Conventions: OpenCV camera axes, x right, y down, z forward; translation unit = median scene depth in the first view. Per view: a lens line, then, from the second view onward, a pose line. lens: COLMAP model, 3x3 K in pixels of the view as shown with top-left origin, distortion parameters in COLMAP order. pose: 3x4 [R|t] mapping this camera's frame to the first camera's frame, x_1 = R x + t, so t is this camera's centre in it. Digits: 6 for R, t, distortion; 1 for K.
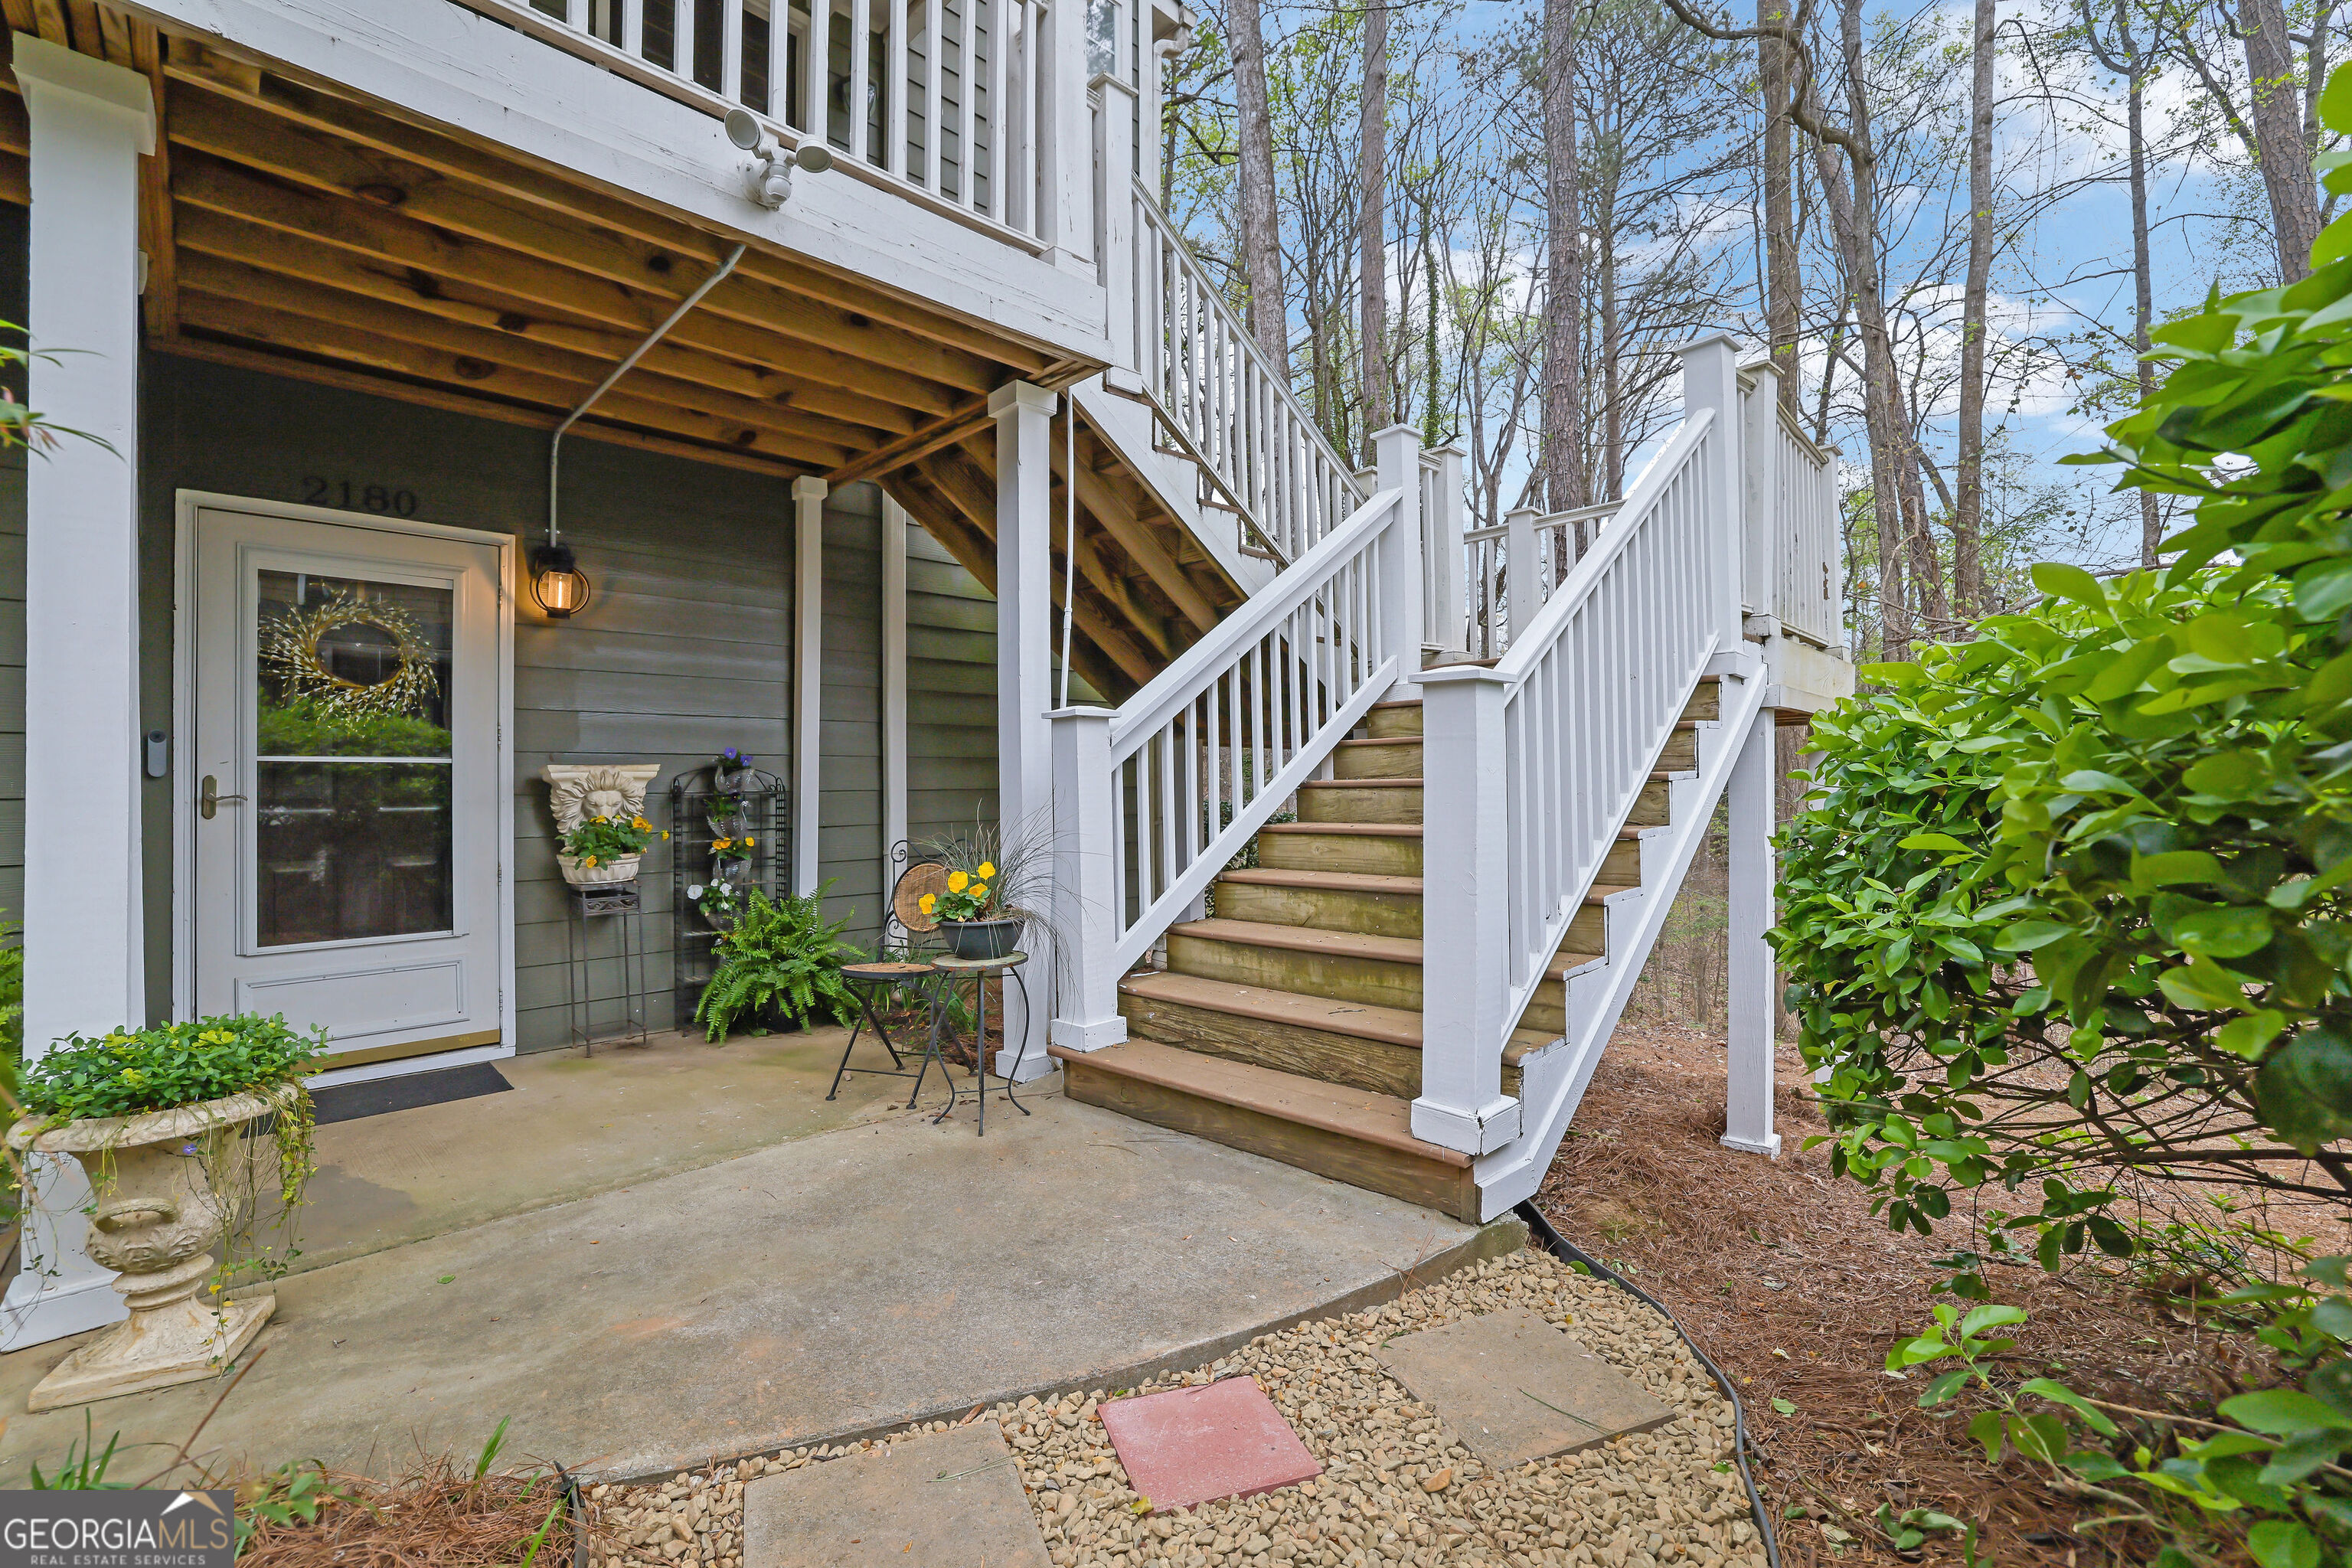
lens RADIAL K [[1011.7, 0, 1228.1], [0, 1011.7, 816.3], [0, 0, 1]] dist [-0.011845, 0.000025]
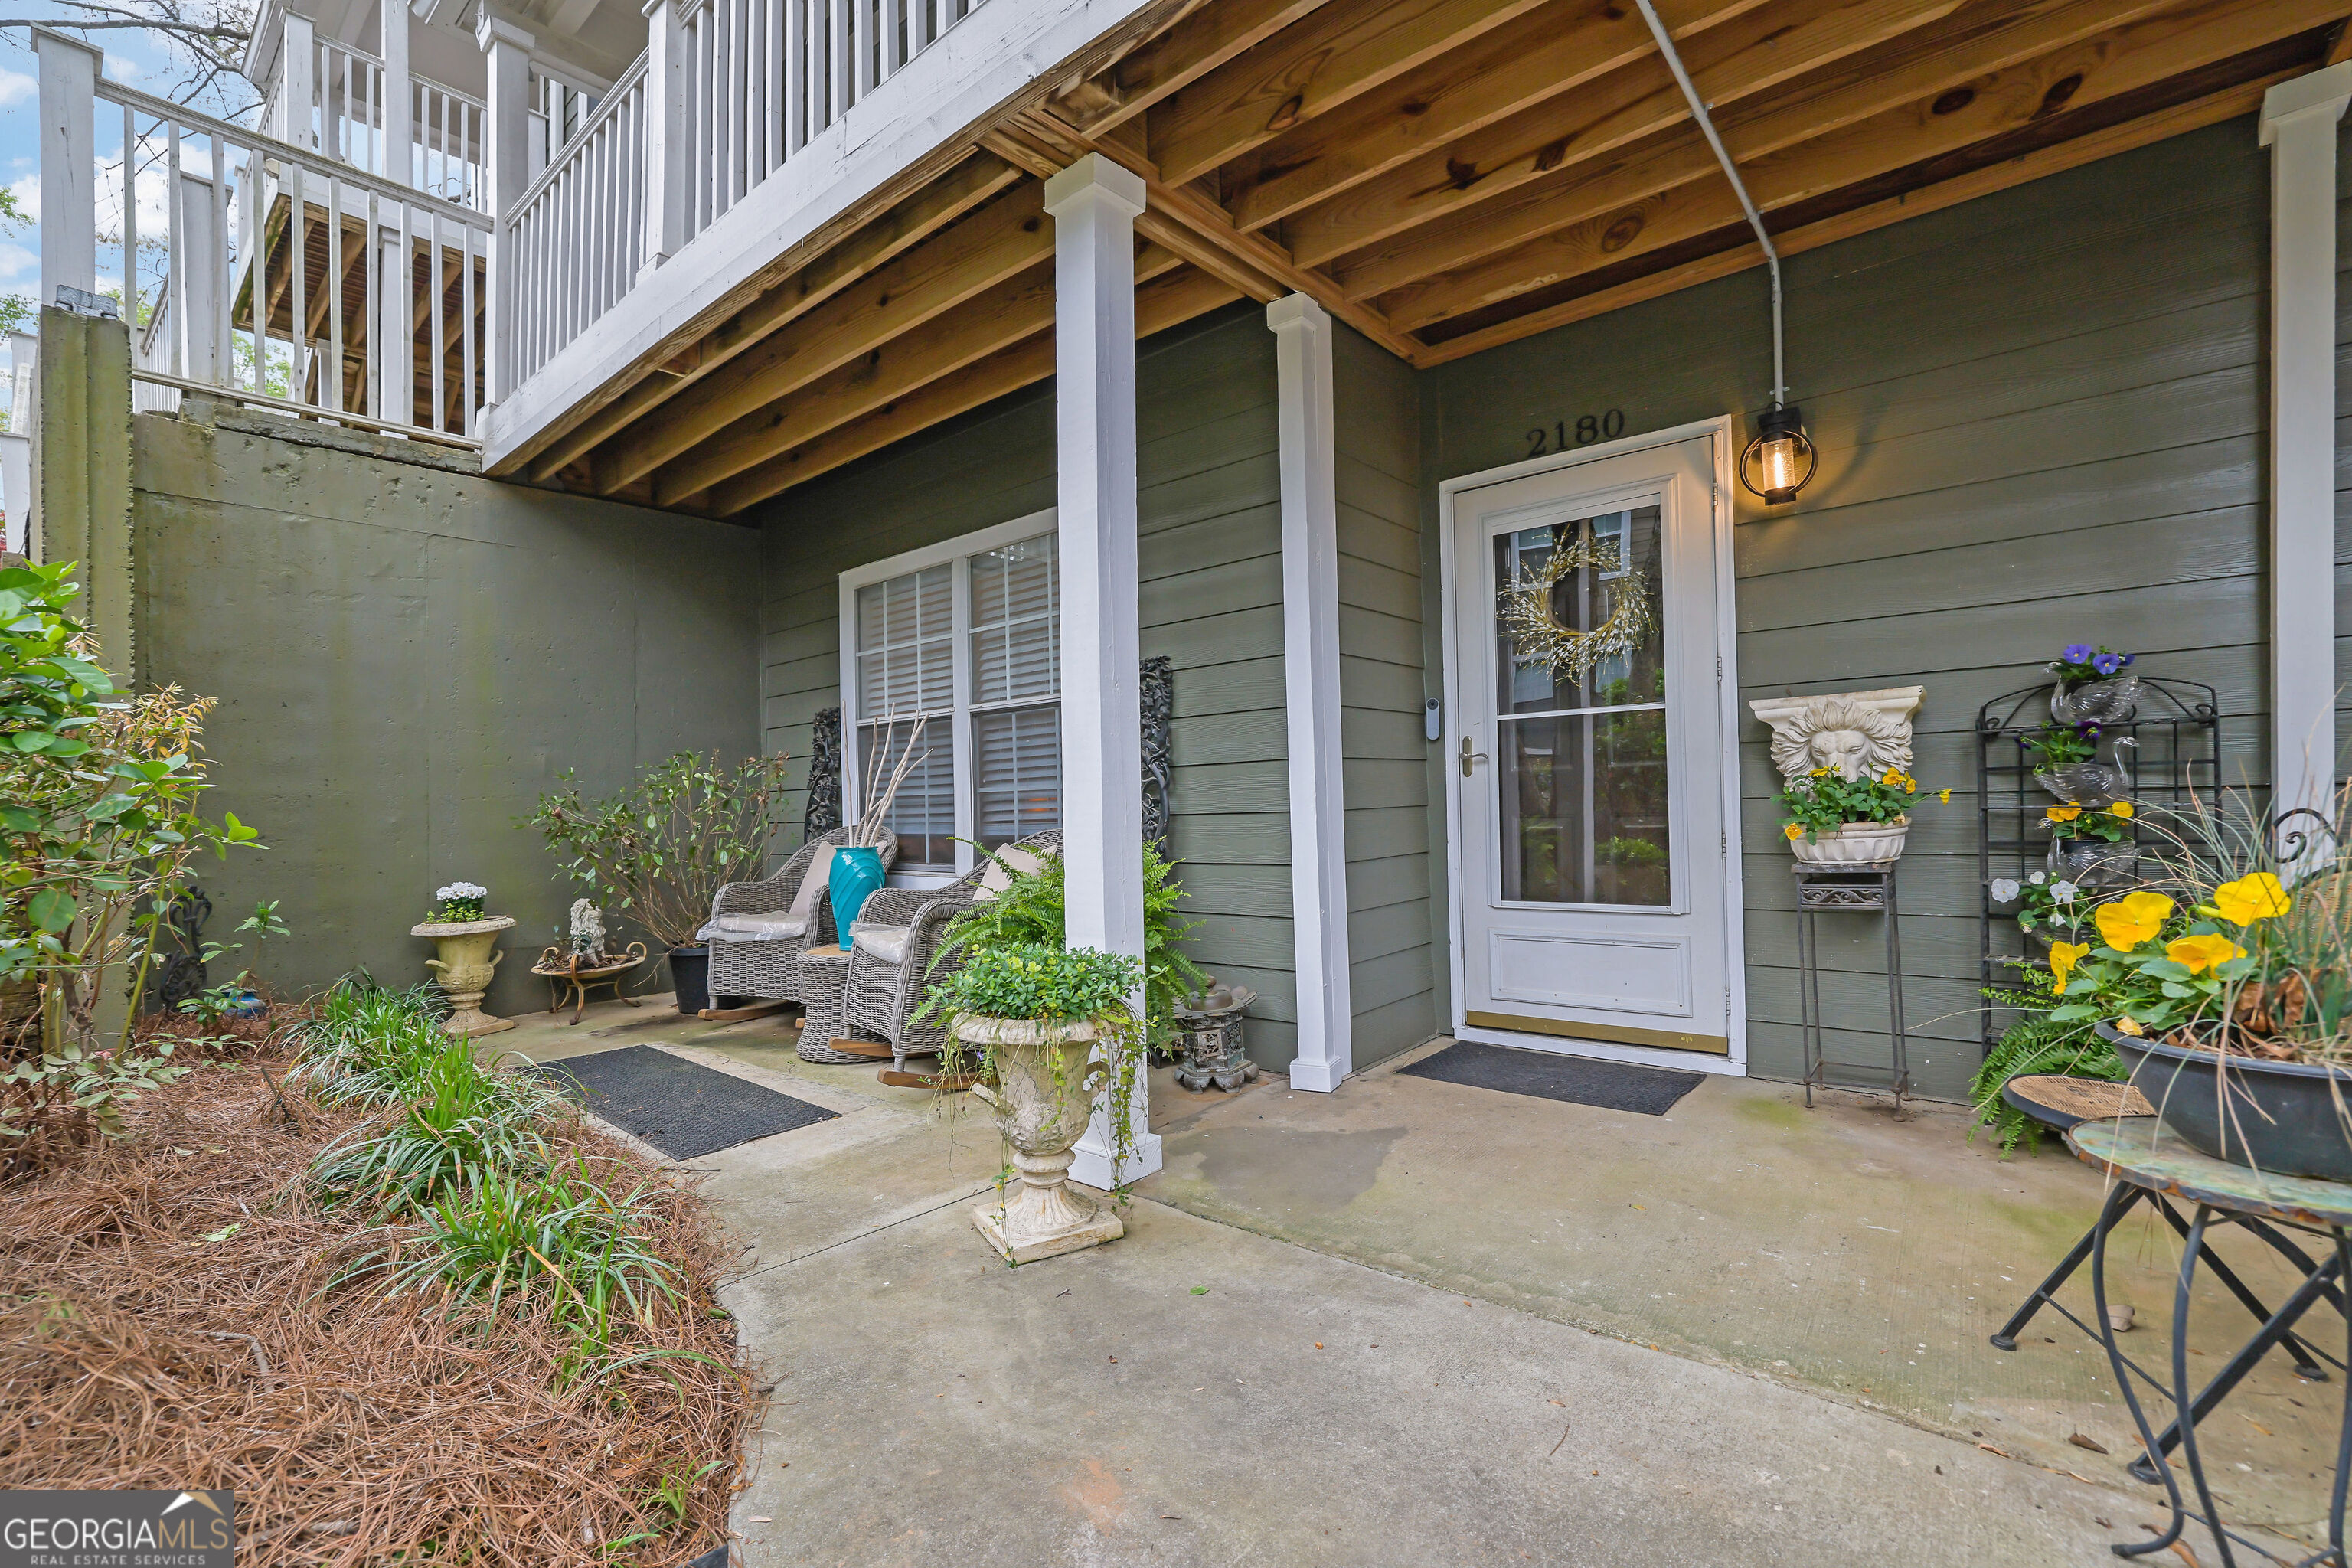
lens RADIAL K [[1019.8, 0, 1176.0], [0, 1019.8, 784.0], [0, 0, 1]] dist [-0.053026, 0.019379]
pose [[0.029060, -0.009145, -0.999536, 0.057673], [0.005262, 0.999946, -0.008996, 0.015133], [0.999564, -0.004999, 0.029107, 0.536056]]
